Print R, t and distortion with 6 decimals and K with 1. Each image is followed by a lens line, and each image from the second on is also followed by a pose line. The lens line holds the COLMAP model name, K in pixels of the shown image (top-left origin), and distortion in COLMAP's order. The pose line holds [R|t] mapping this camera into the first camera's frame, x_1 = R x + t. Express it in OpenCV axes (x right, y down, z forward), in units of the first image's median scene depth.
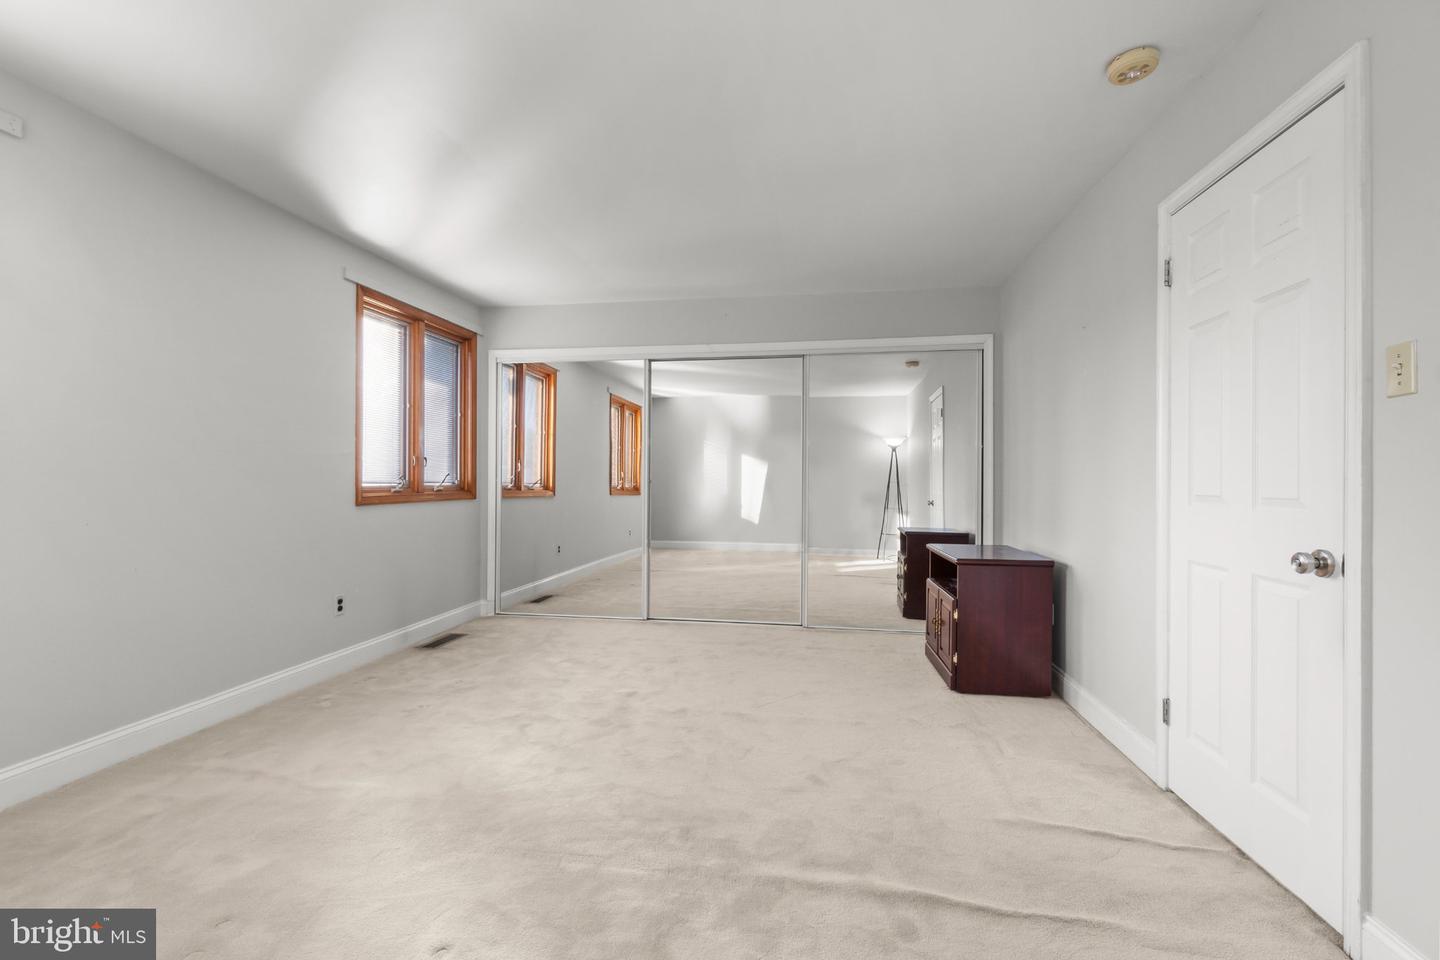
lens RADIAL K [[619.8, 0, 722.6], [0, 619.8, 483.0], [0, 0, 1]] dist [-0.009917, 0.001078]
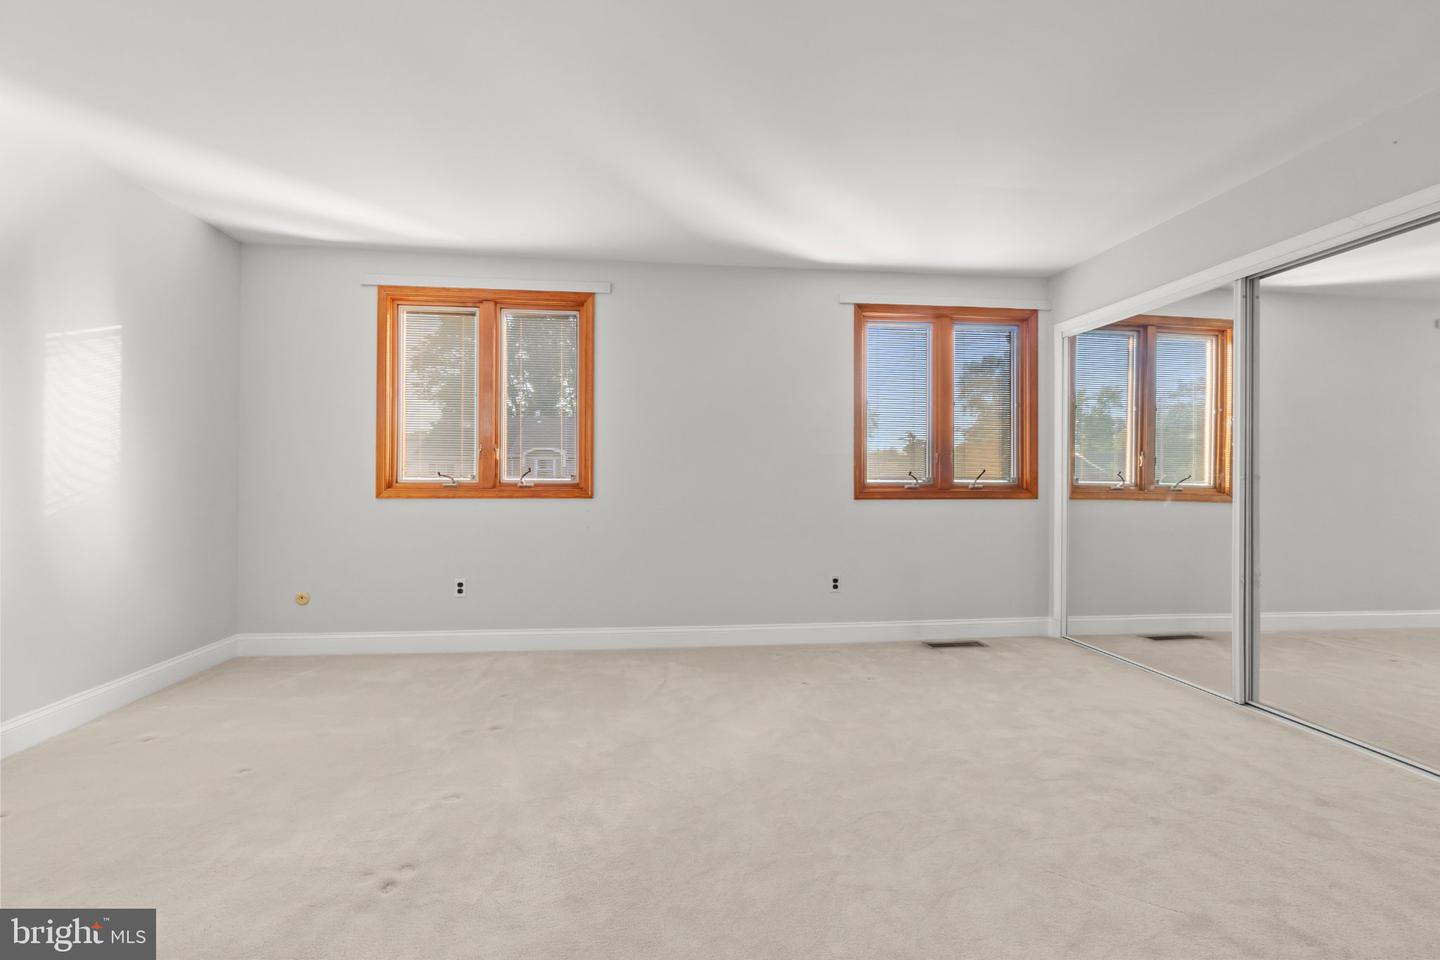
lens RADIAL K [[619.8, 0, 723.4], [0, 619.8, 473.9], [0, 0, 1]] dist [-0.009917, 0.001078]
pose [[0.286774, -0.002658, -0.957995, 0.318166], [-0.008053, 0.999954, -0.005185, -0.001713], [0.957965, 0.009202, 0.286739, 0.329052]]
